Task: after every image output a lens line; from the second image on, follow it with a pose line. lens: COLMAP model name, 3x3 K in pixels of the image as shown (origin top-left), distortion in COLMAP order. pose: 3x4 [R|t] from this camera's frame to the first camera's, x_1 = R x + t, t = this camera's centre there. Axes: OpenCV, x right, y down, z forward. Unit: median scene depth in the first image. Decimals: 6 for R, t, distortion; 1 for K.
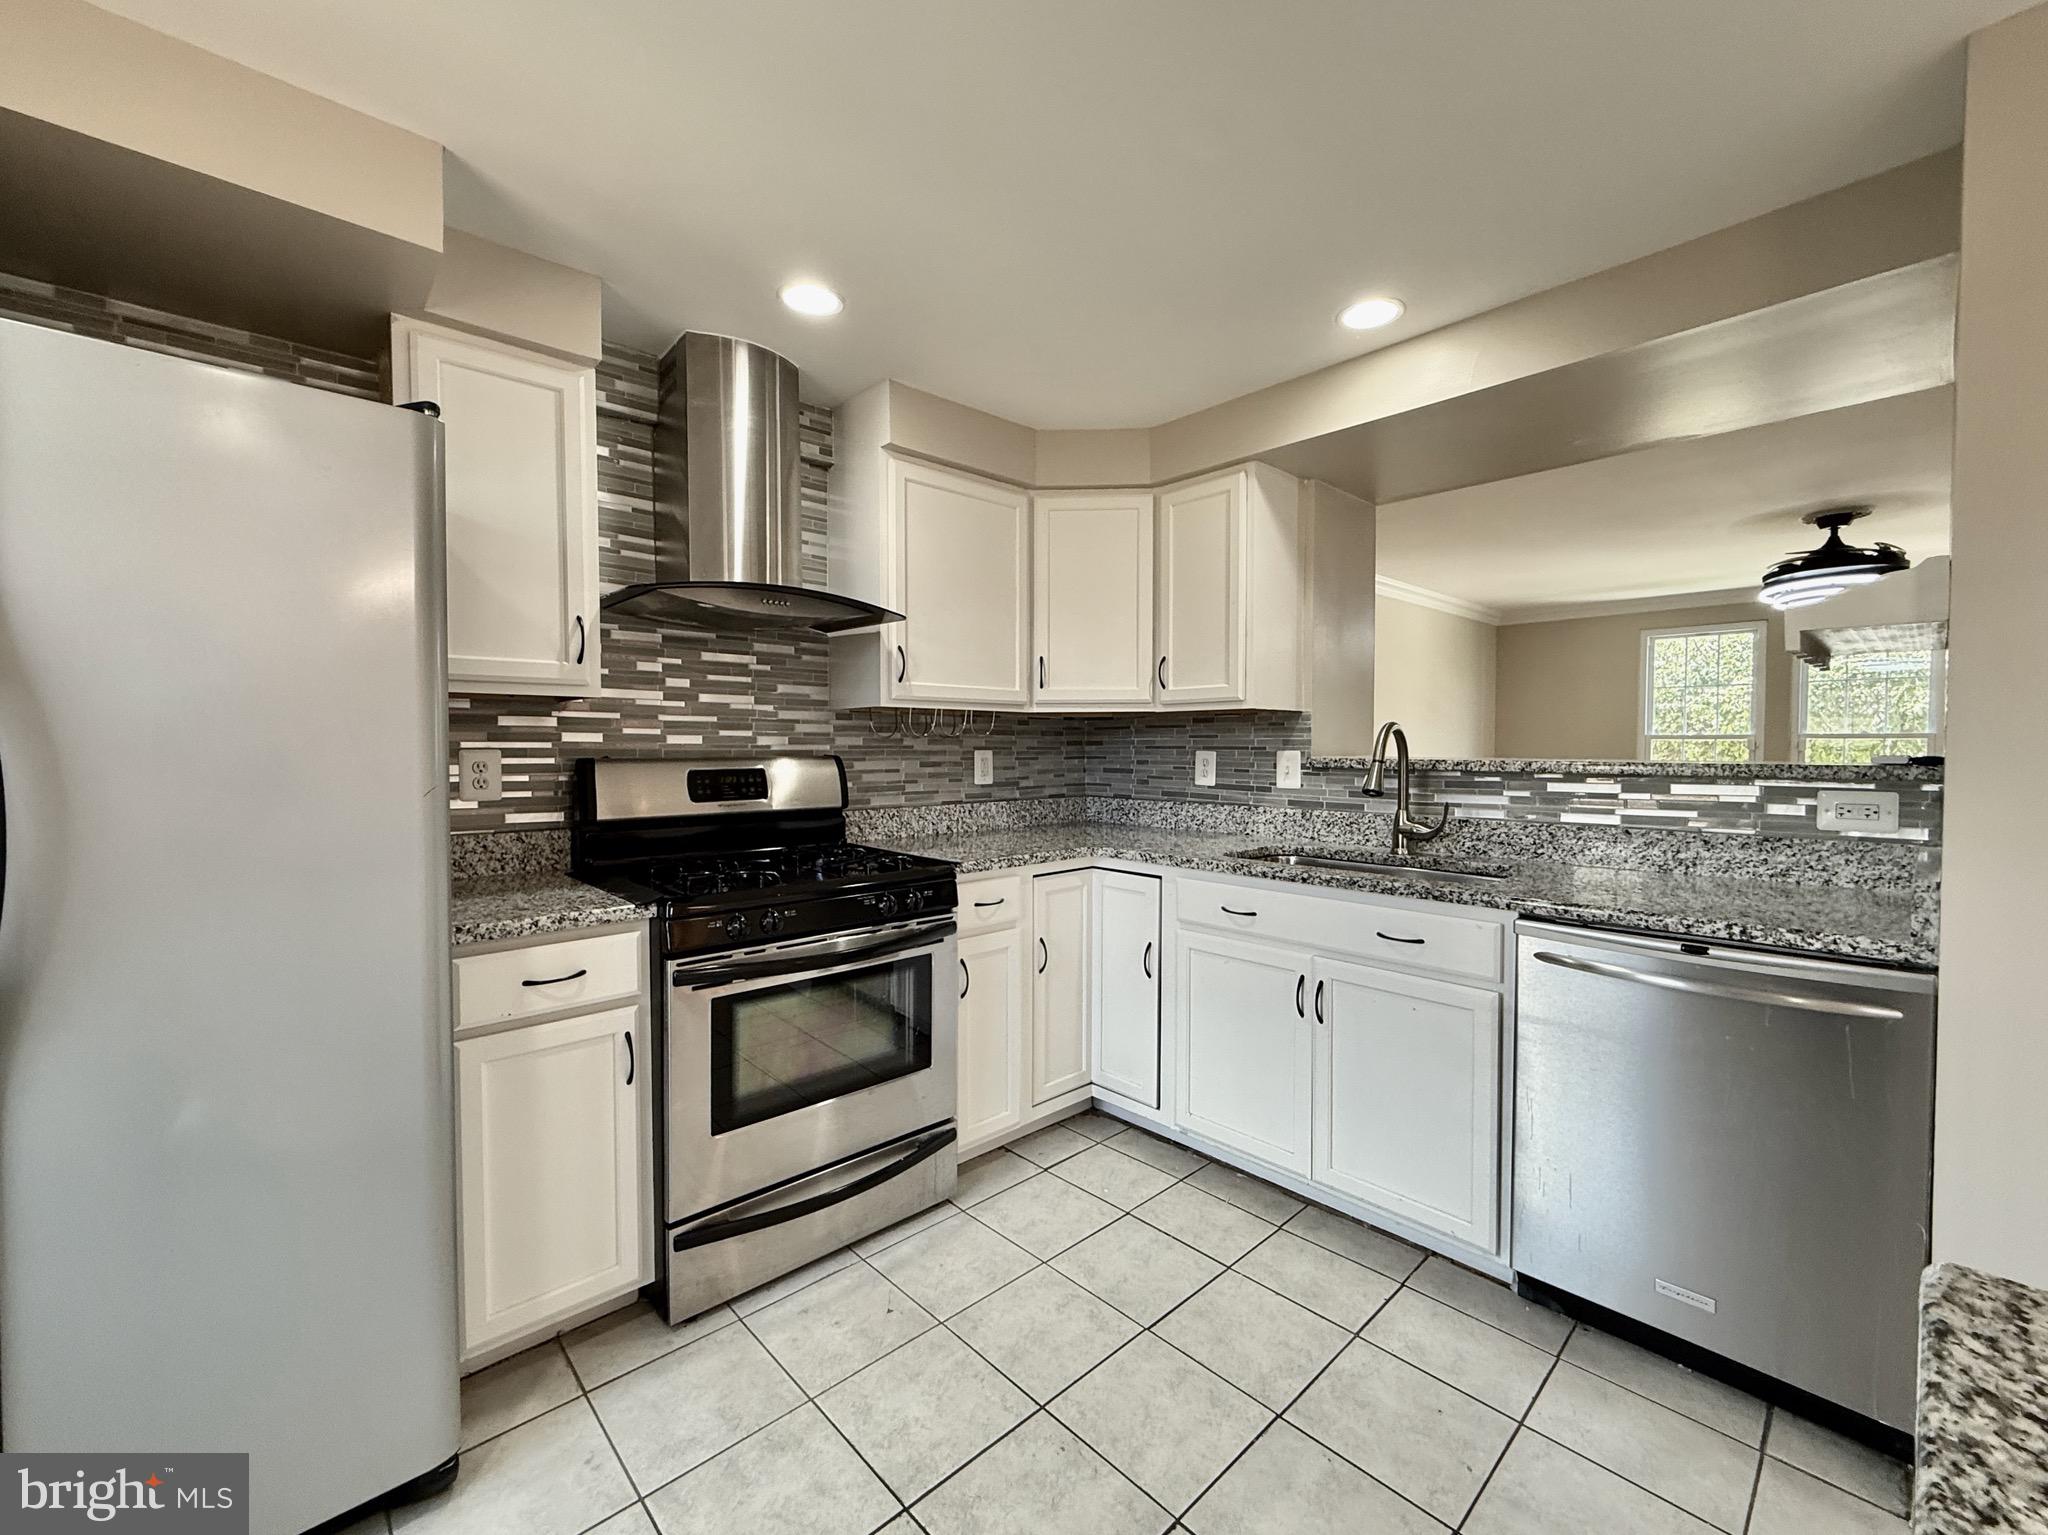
lens RADIAL K [[831.9, 0, 1021.8], [0, 831.9, 775.5], [0, 0, 1]] dist [-0.001228, 0.000383]
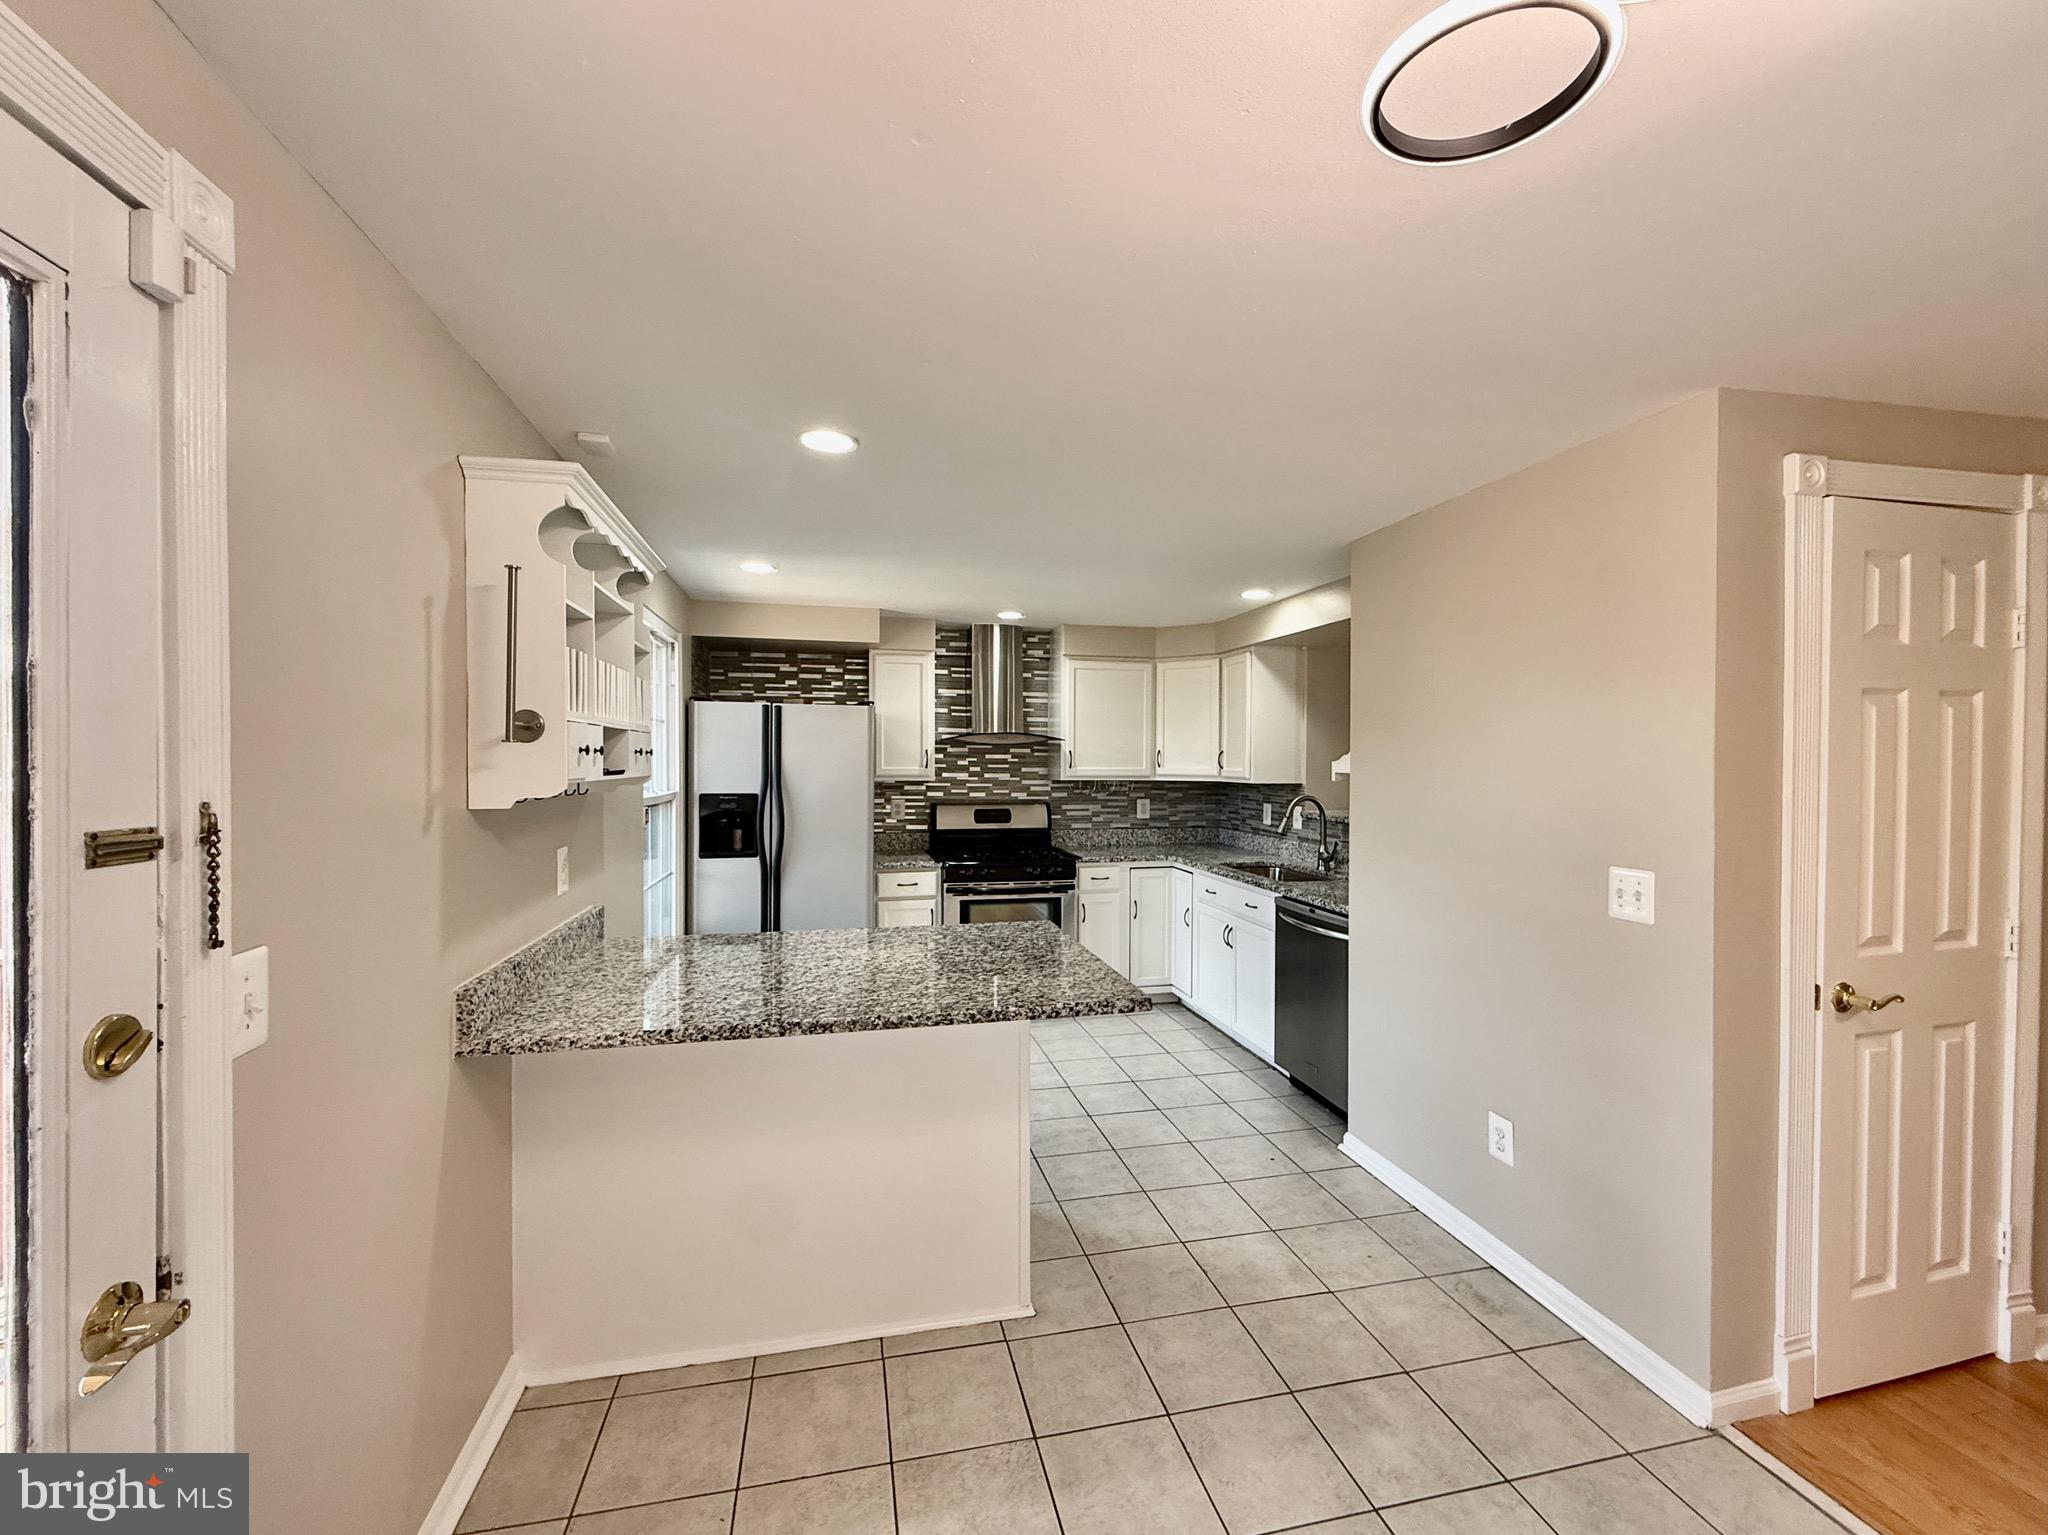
lens RADIAL K [[831.9, 0, 1040.3], [0, 831.9, 766.7], [0, 0, 1]] dist [-0.001228, 0.000383]
pose [[0.878442, 0.009823, -0.477748, 0.817495], [-0.024285, 0.999414, -0.024104, -0.069631], [0.477232, 0.032776, 0.878166, -0.888022]]
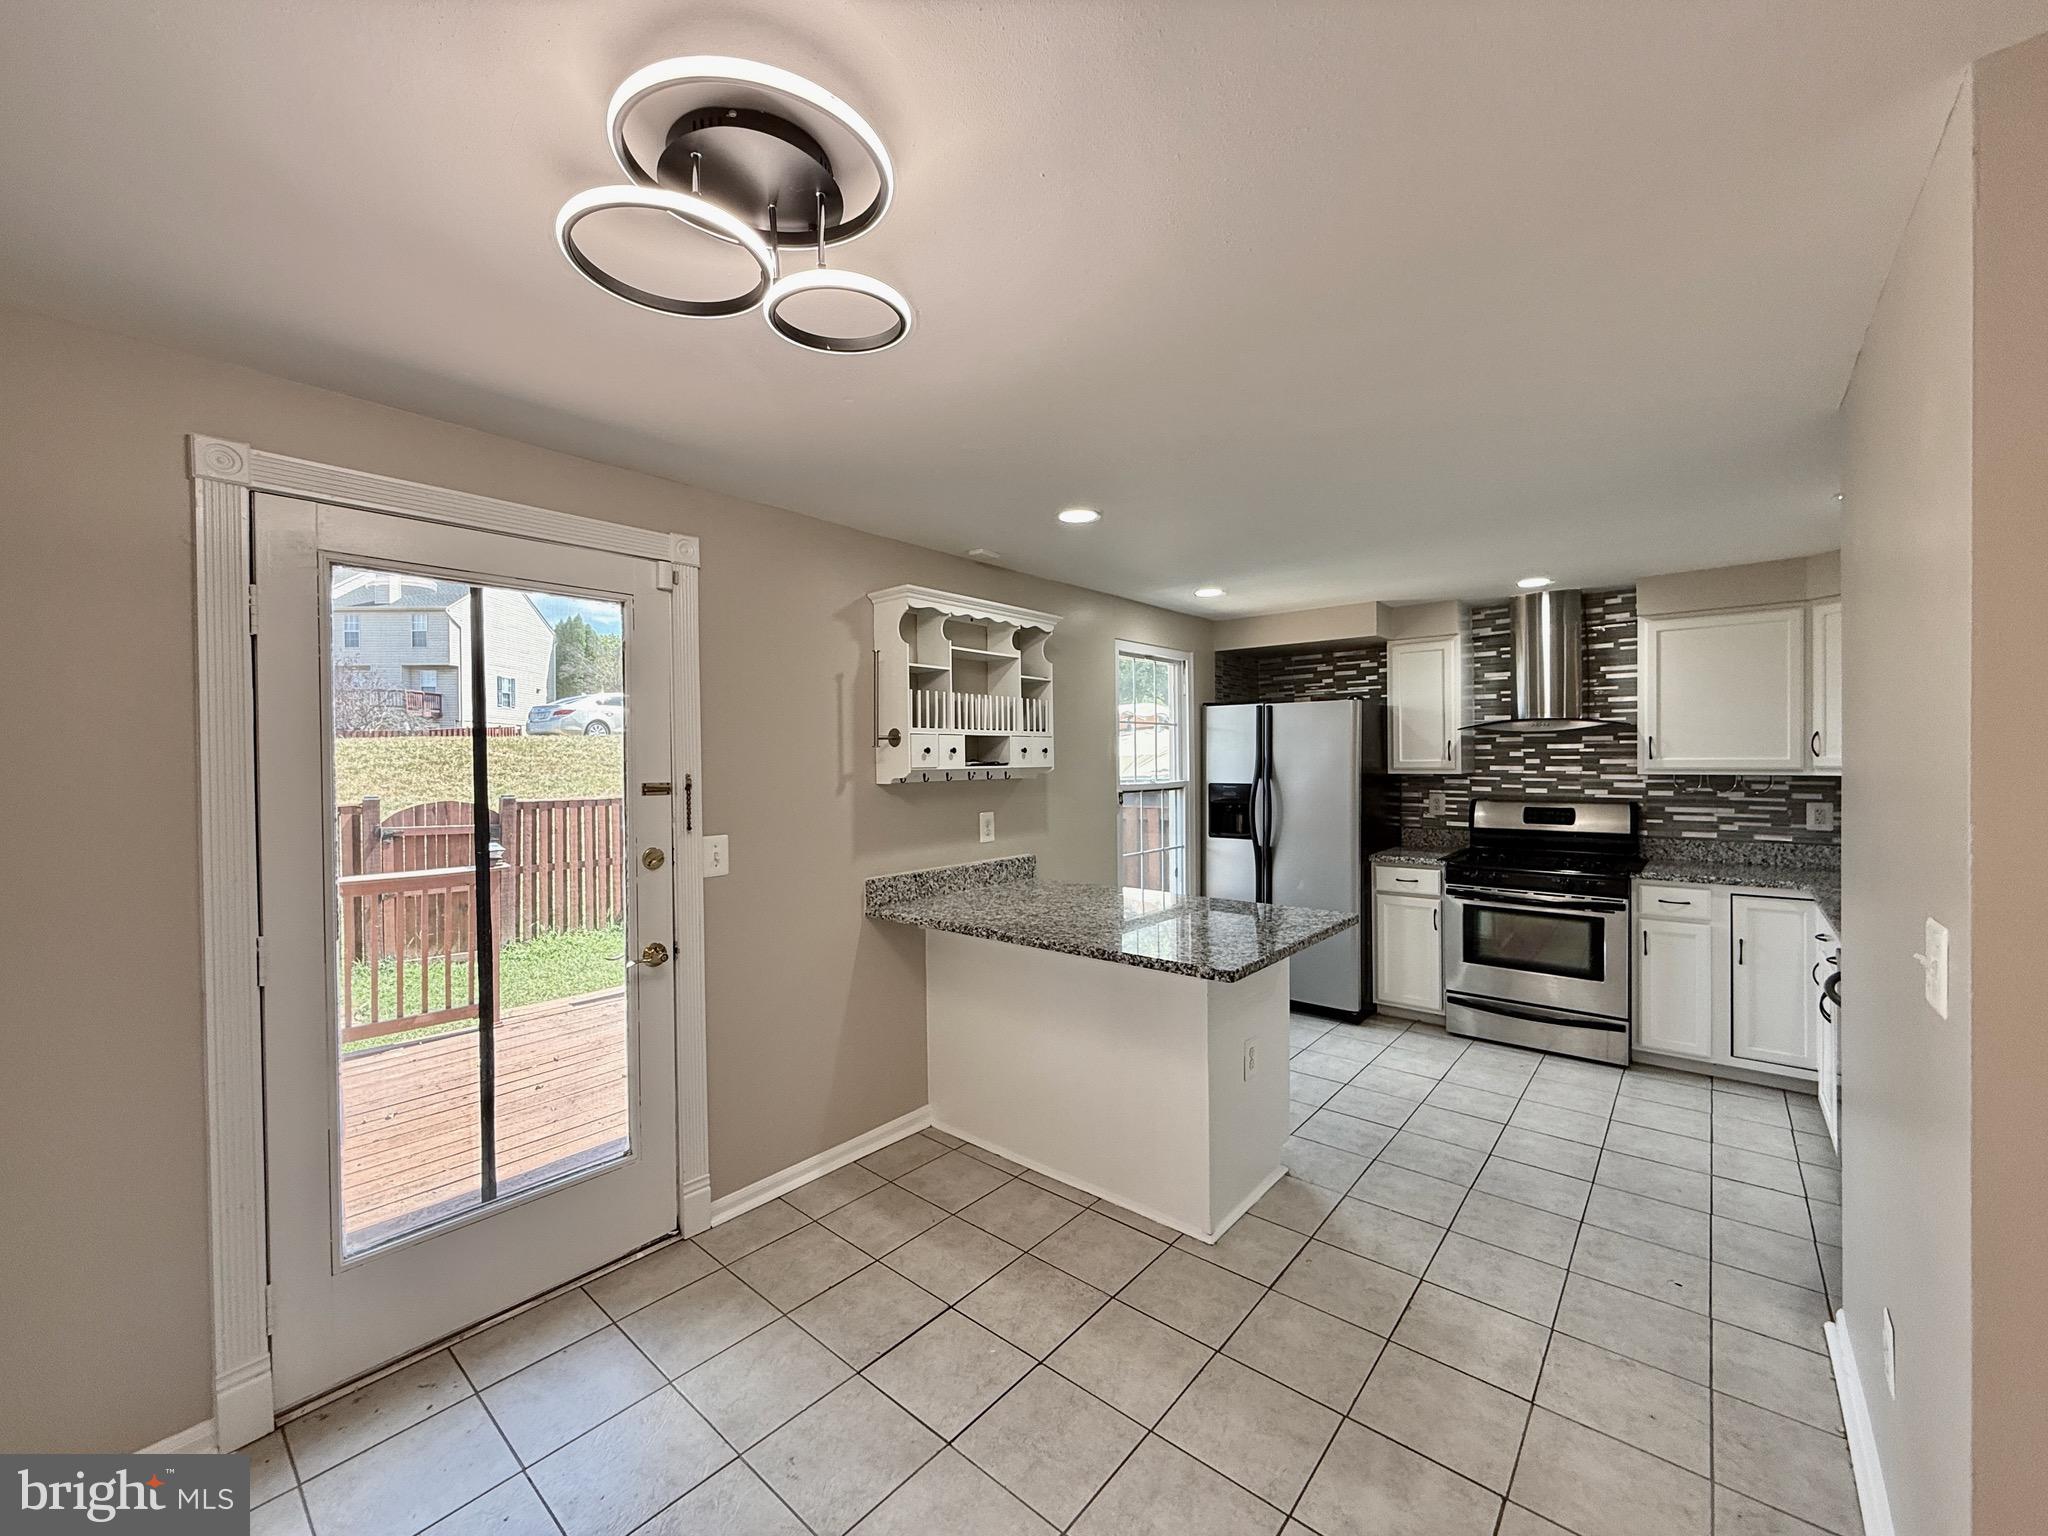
lens RADIAL K [[831.9, 0, 1019.2], [0, 831.9, 770.0], [0, 0, 1]] dist [-0.001228, 0.000383]
pose [[0.128707, 0.015095, -0.991568, 1.374820], [-0.027692, 0.999549, 0.011622, -0.081741], [0.991296, 0.025962, 0.129067, -0.443108]]
